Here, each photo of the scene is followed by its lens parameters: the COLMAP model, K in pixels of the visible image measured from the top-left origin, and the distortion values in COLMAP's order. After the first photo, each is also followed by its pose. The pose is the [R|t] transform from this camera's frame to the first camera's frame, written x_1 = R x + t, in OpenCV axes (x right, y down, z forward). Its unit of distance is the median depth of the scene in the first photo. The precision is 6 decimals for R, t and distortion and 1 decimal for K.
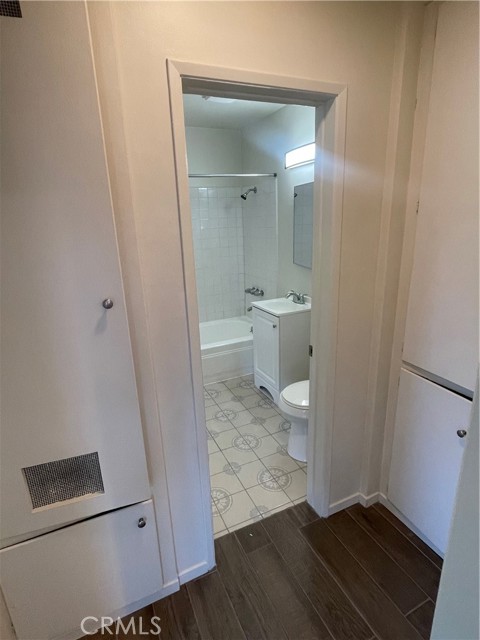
lens RADIAL K [[342.8, 0, 240.0], [0, 342.8, 320.0], [0, 0, 1]] dist [-0.003170, 0.000766]
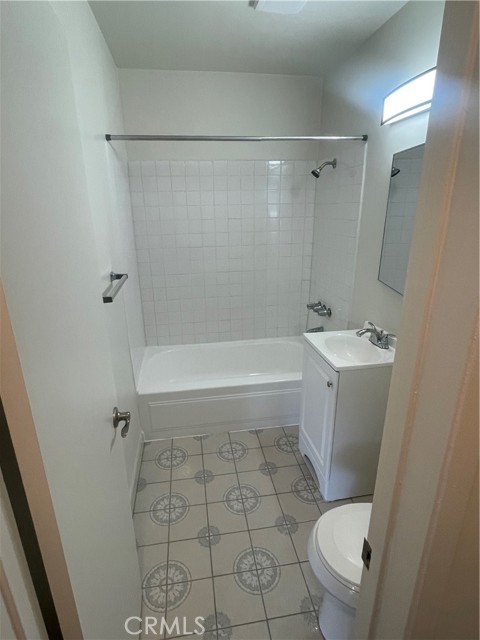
lens RADIAL K [[351.0, 0, 237.4], [0, 351.0, 317.4], [0, 0, 1]] dist [-0.001593, -0.029831]
pose [[0.962278, 0.112369, -0.247778, 0.075377], [-0.101509, 0.993245, 0.056221, -0.110020], [0.252422, -0.028948, 0.967184, 0.311576]]
